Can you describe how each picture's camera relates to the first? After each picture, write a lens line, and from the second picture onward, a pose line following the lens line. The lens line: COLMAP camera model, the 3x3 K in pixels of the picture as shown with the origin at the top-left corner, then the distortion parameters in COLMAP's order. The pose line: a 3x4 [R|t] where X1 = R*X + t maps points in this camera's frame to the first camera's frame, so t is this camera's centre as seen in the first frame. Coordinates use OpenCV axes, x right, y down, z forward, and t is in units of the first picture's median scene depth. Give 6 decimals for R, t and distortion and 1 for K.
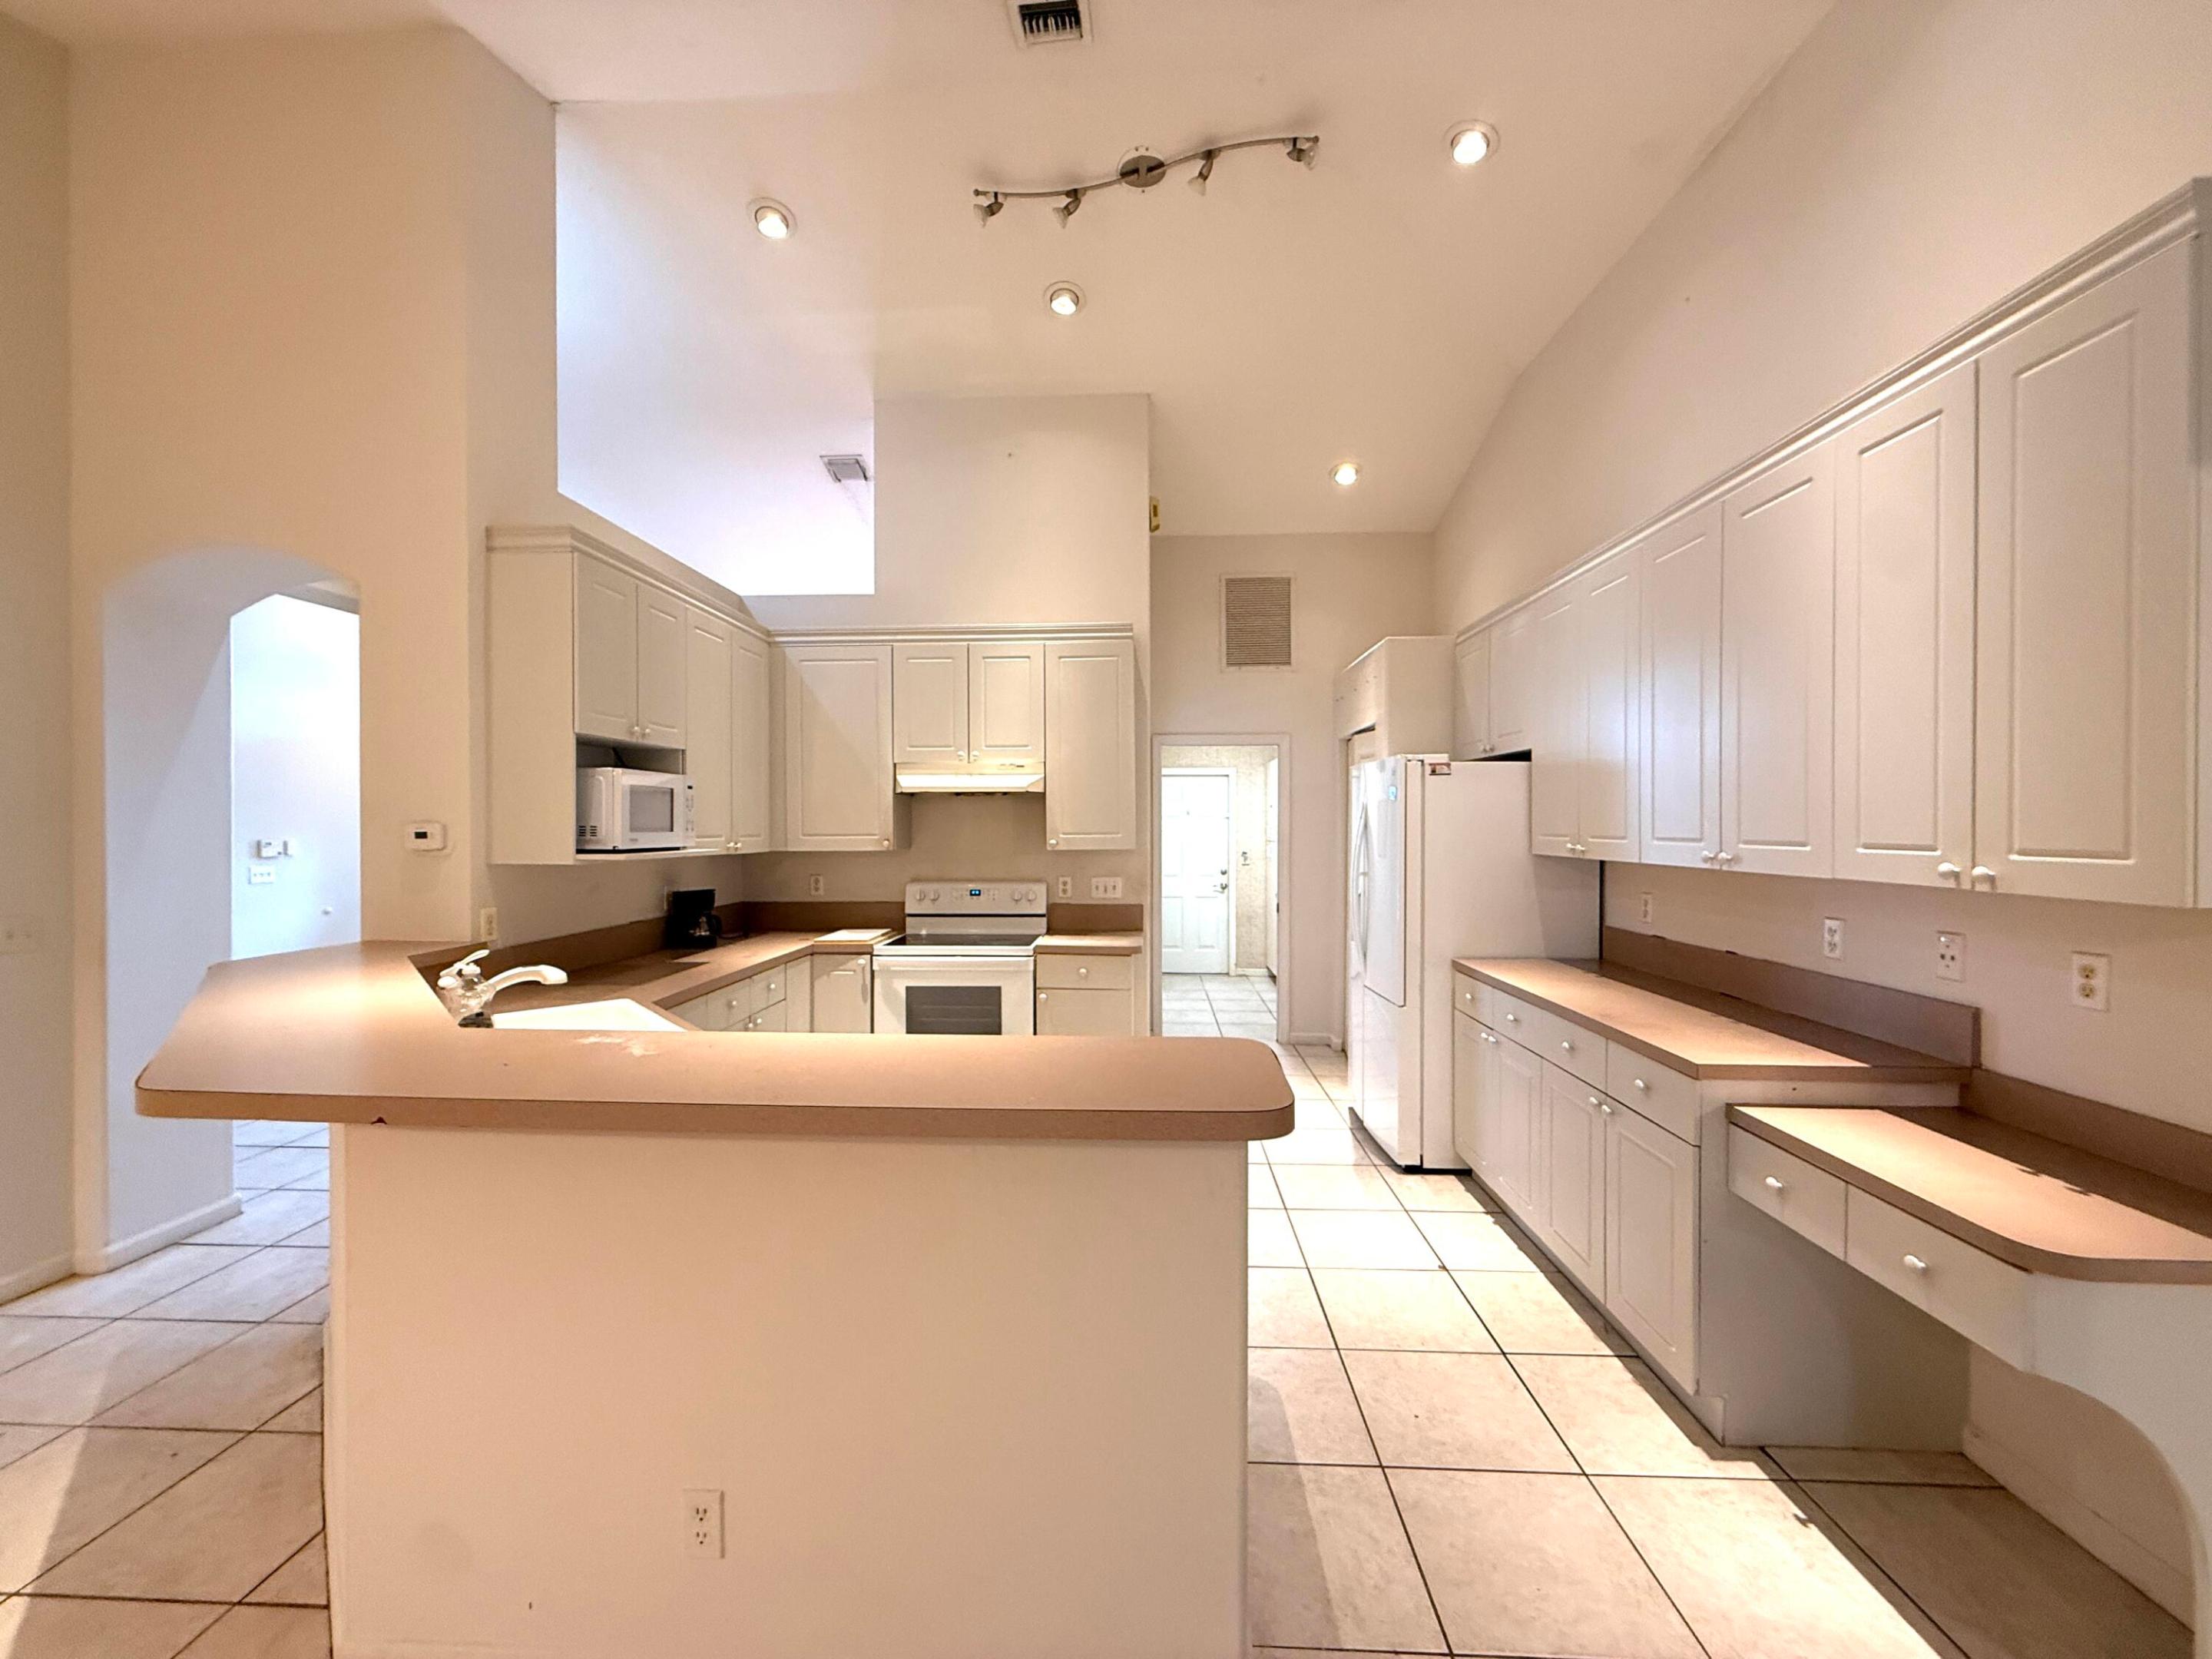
lens RADIAL K [[879.0, 0, 1101.4], [0, 879.0, 831.3], [0, 0, 1]] dist [0.000880, -0.000178]
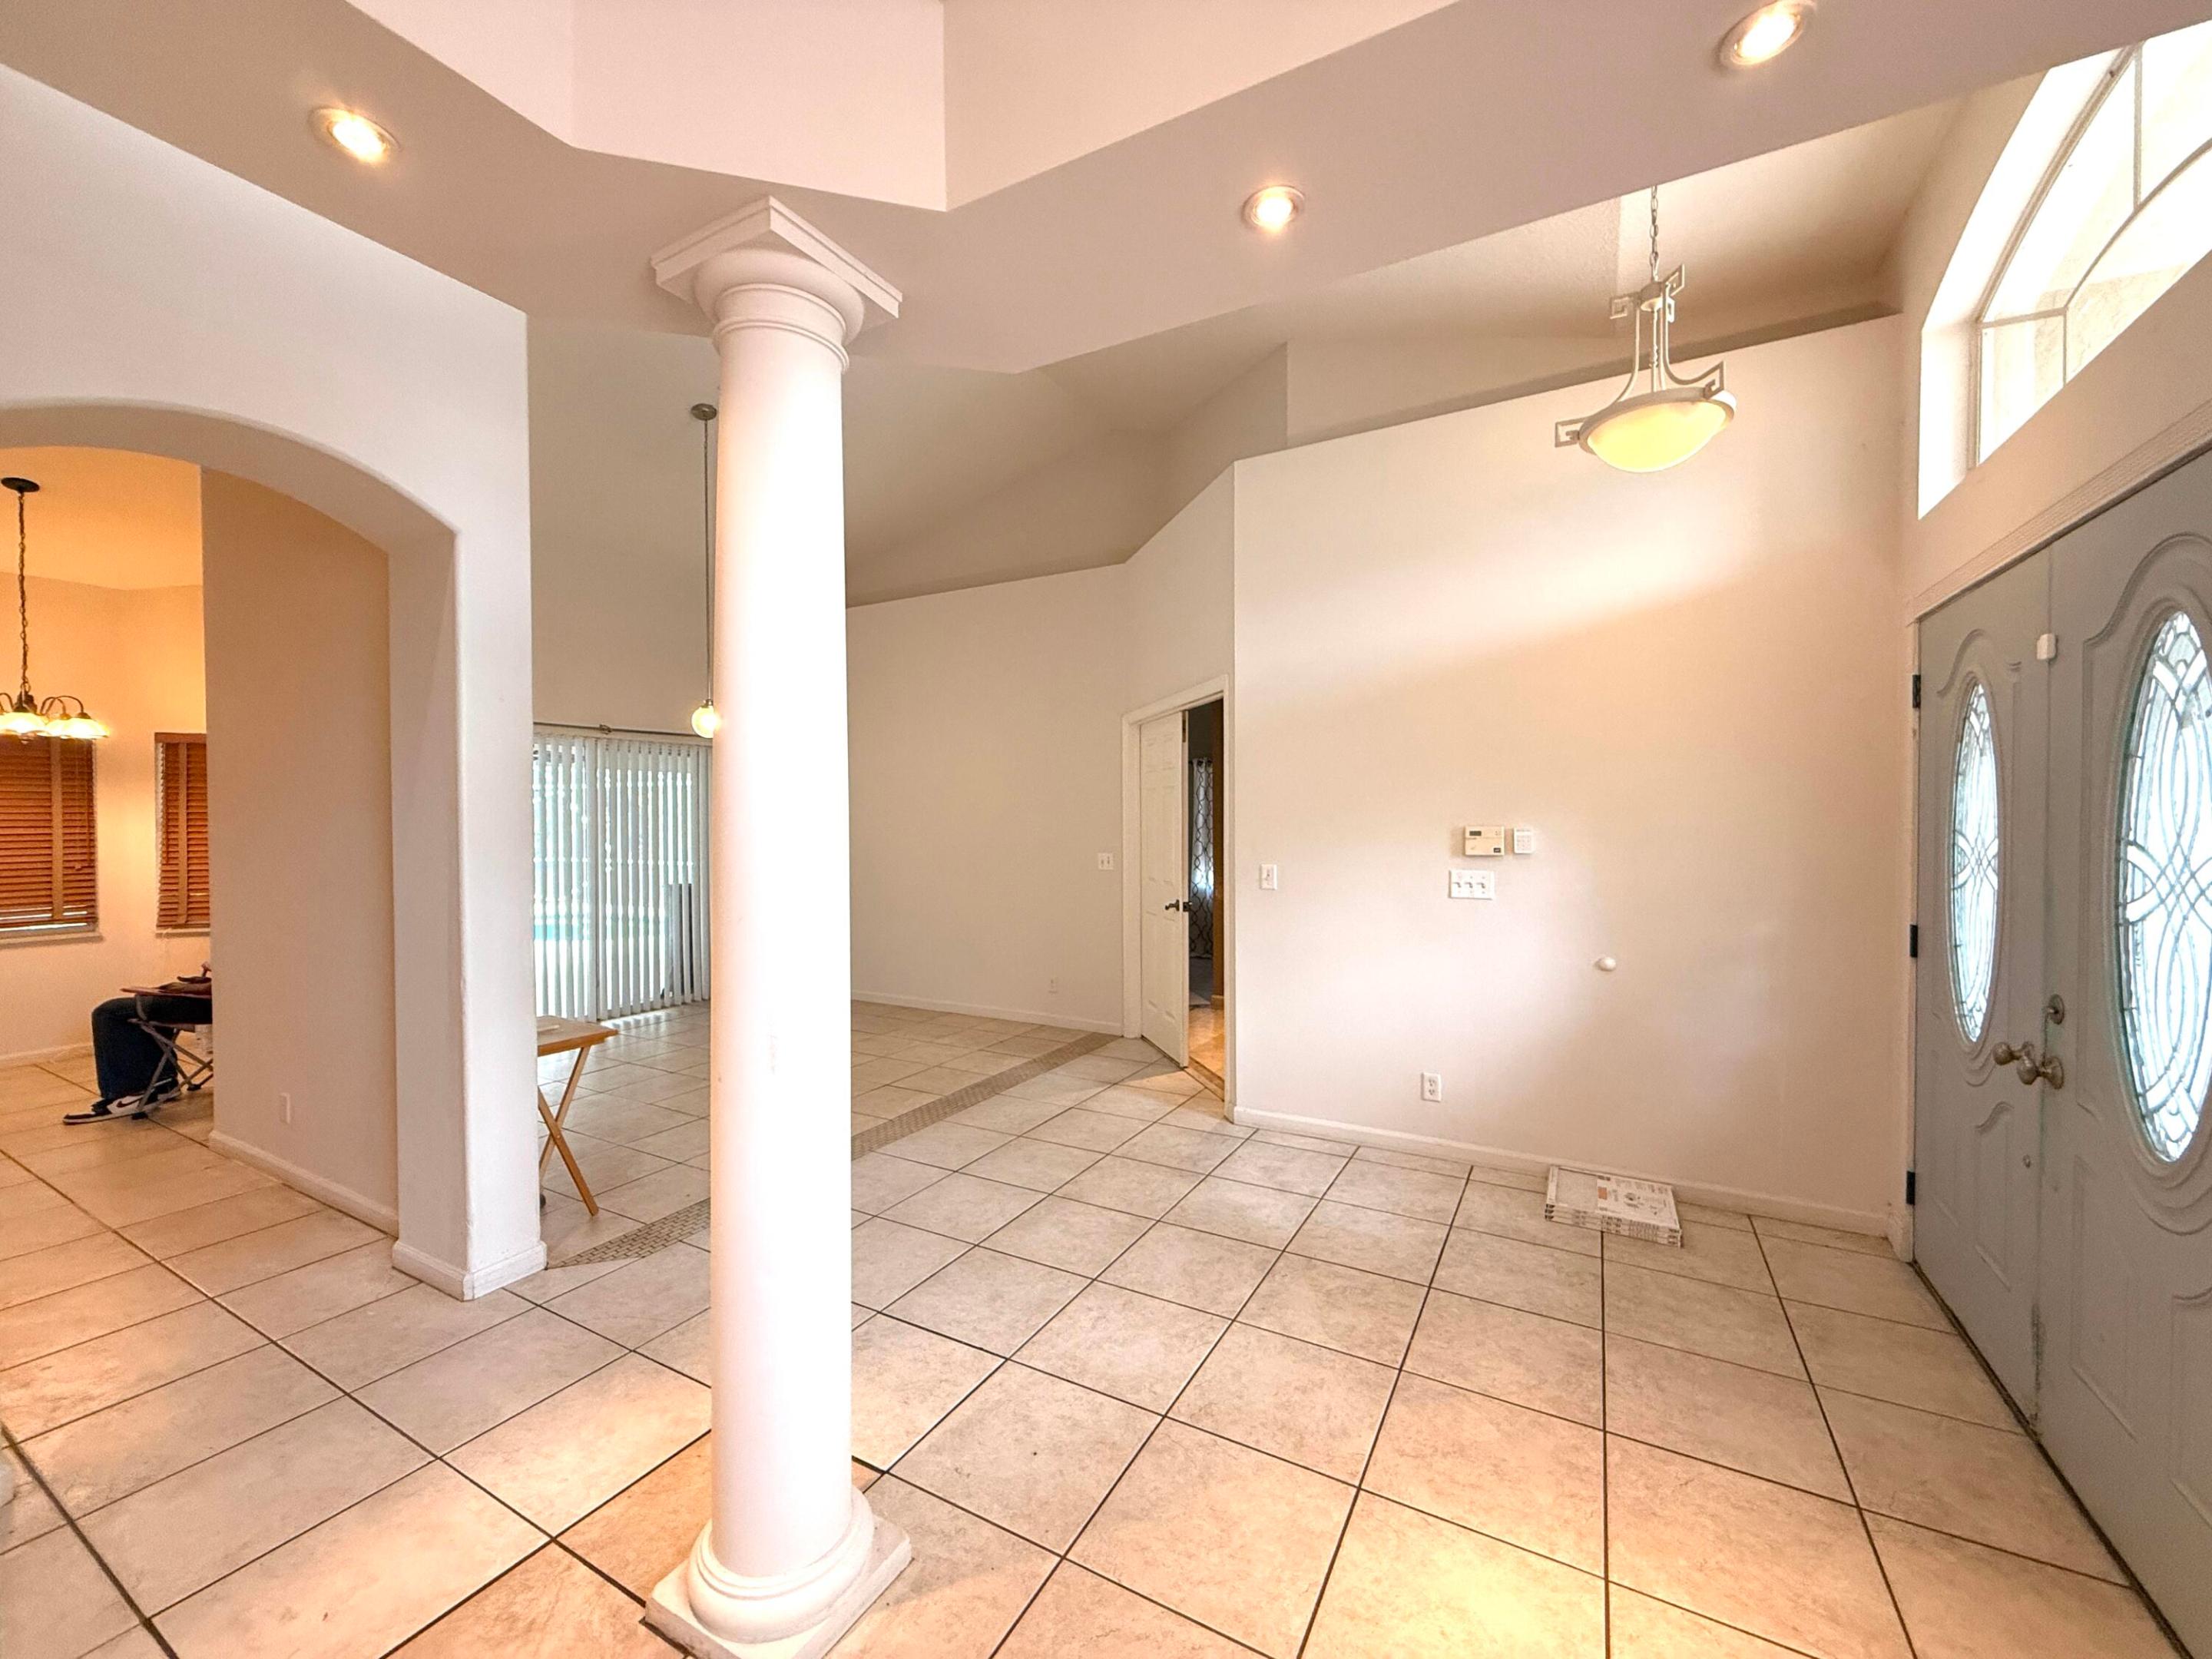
lens RADIAL K [[879.0, 0, 1101.4], [0, 879.0, 831.3], [0, 0, 1]] dist [0.000880, -0.000178]
pose [[-0.447881, 0.014317, -0.893978, -0.454463], [-0.002524, 0.999848, 0.017277, 0.004303], [0.894090, 0.009994, -0.447777, 1.544090]]
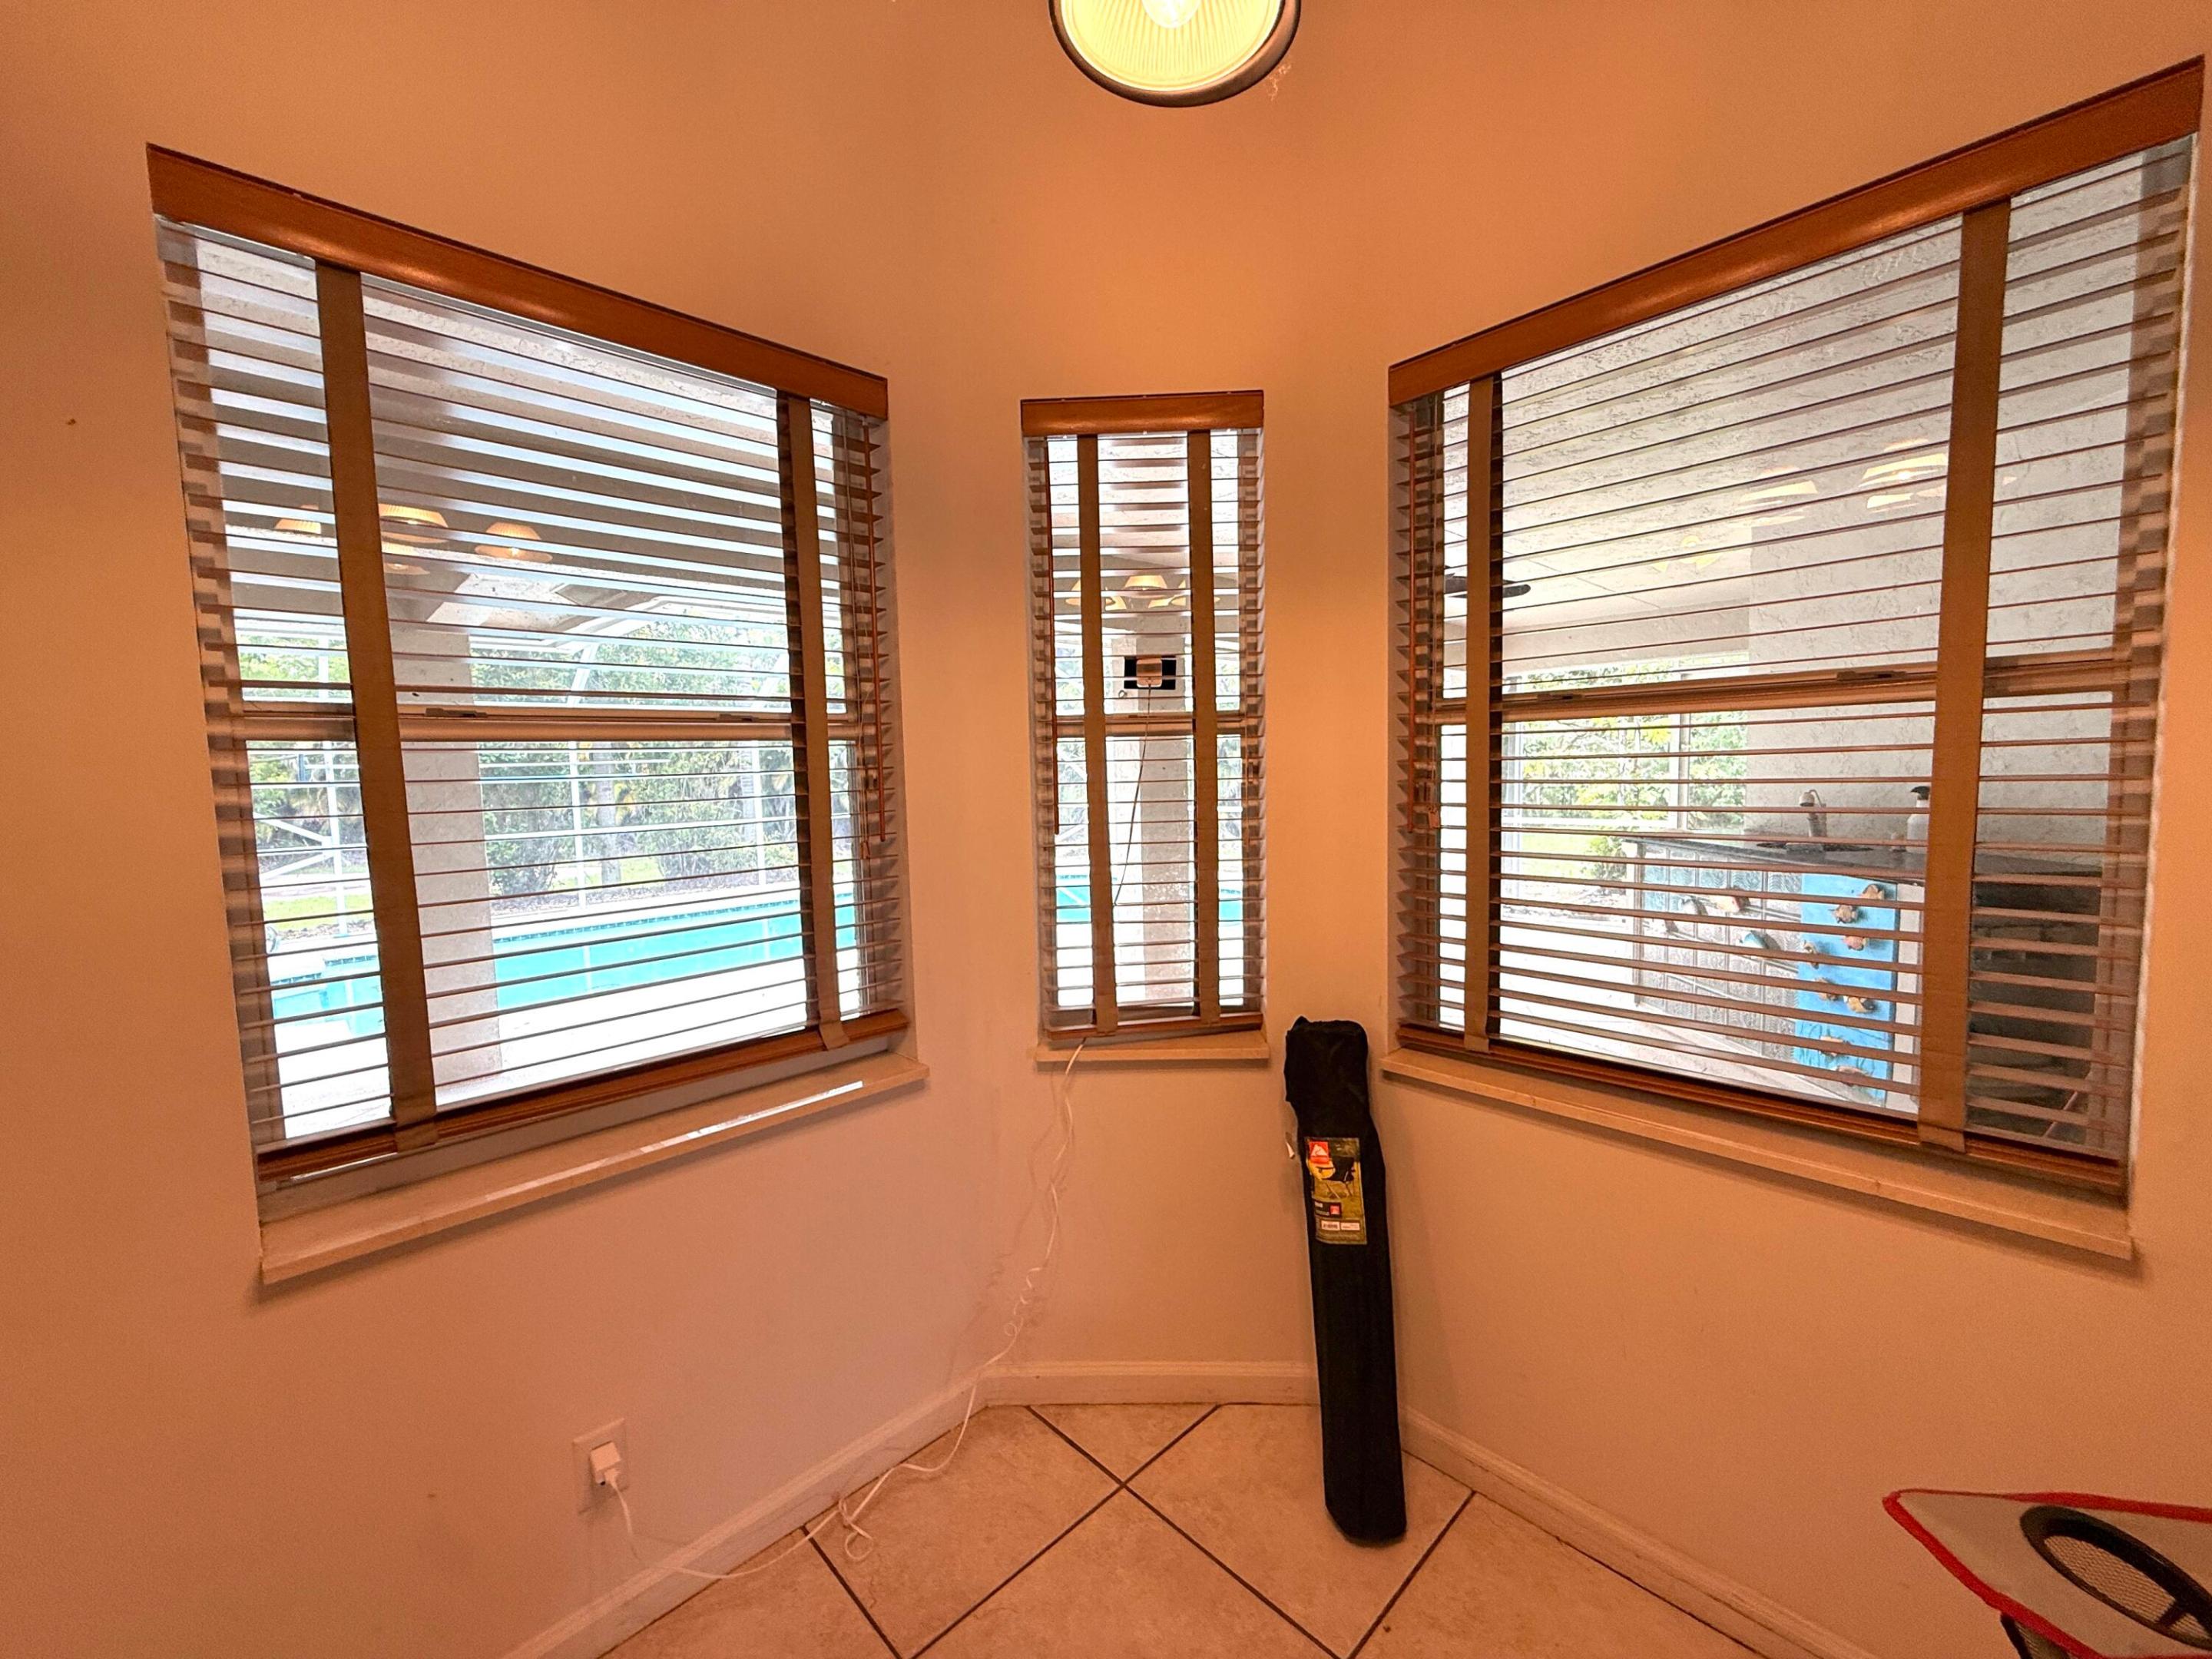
lens RADIAL K [[879.0, 0, 1101.4], [0, 879.0, 831.3], [0, 0, 1]] dist [0.000880, -0.000178]
pose [[-0.688711, 0.071281, -0.721523, -0.739467], [0.021523, 0.996727, 0.077924, 0.046096], [0.724716, 0.038138, -0.687991, -0.091937]]
